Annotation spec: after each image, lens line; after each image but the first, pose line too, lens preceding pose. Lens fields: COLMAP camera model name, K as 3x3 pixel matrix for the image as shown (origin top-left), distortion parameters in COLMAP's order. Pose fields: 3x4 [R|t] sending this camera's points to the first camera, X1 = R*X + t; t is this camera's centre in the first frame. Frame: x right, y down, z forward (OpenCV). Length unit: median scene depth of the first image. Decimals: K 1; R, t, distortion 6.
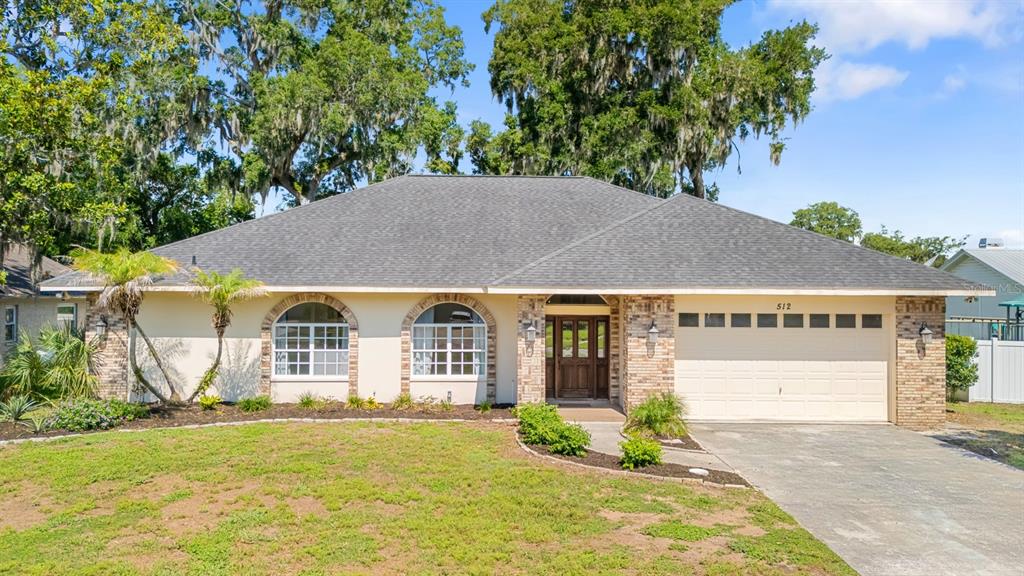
lens RADIAL K [[735.4, 0, 515.9], [0, 735.4, 306.8], [0, 0, 1]] dist [0.007538, 0.001329]
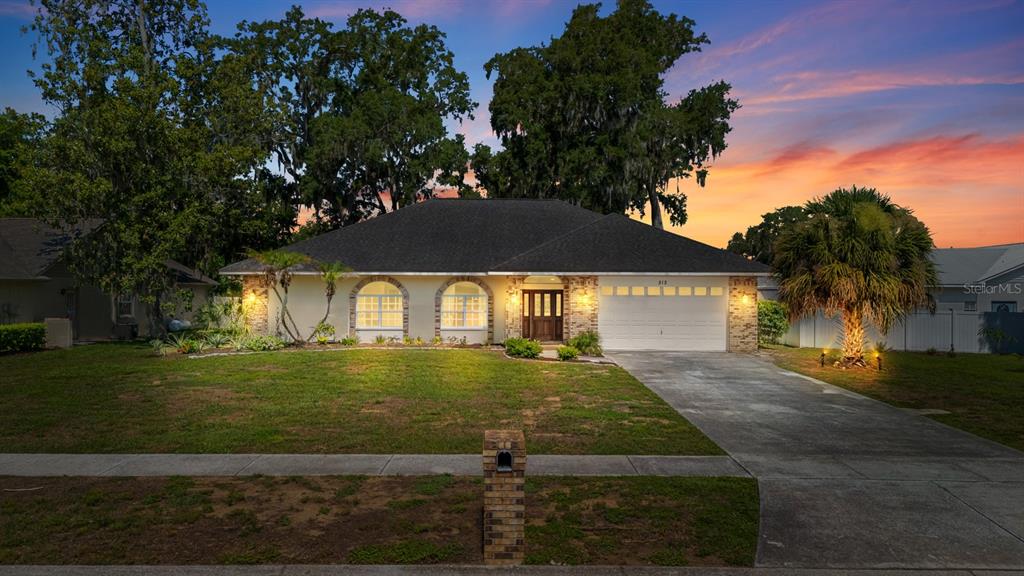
lens RADIAL K [[761.7, 0, 512.0], [0, 761.7, 288.0], [0, 0, 1]] dist [0.003591, -0.001082]
pose [[0.999969, -0.000621, -0.007883, 0.027058], [0.000411, 0.999645, -0.026646, 0.052535], [0.007897, 0.026642, 0.999614, -0.678996]]
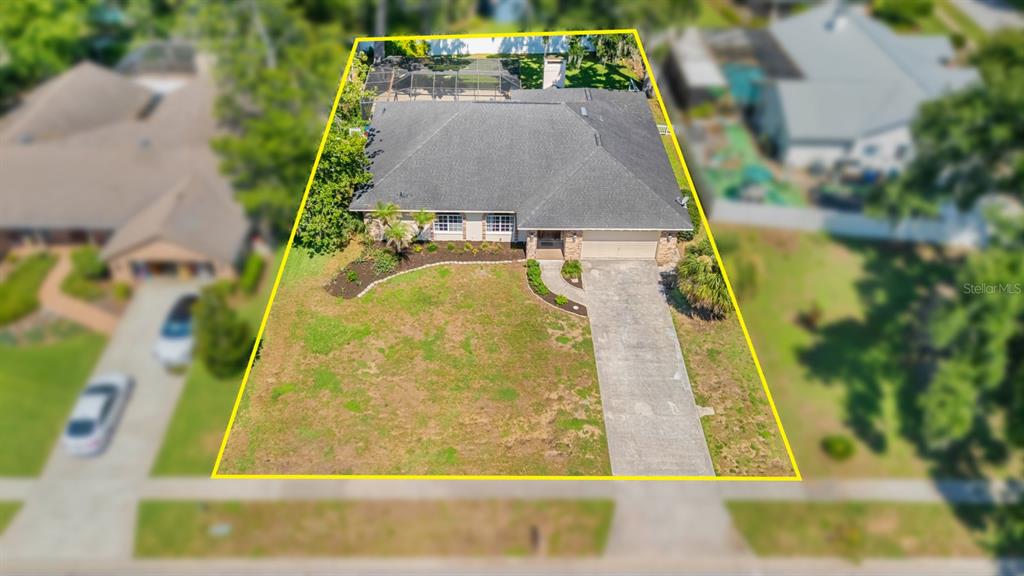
lens RADIAL K [[761.7, 0, 512.0], [0, 761.7, 288.0], [0, 0, 1]] dist [0.003591, -0.001082]
pose [[0.999816, 0.008166, 0.017348, -0.094210], [-0.017509, 0.757629, 0.652451, -1.548784], [-0.007816, -0.652634, 0.757633, -1.219265]]
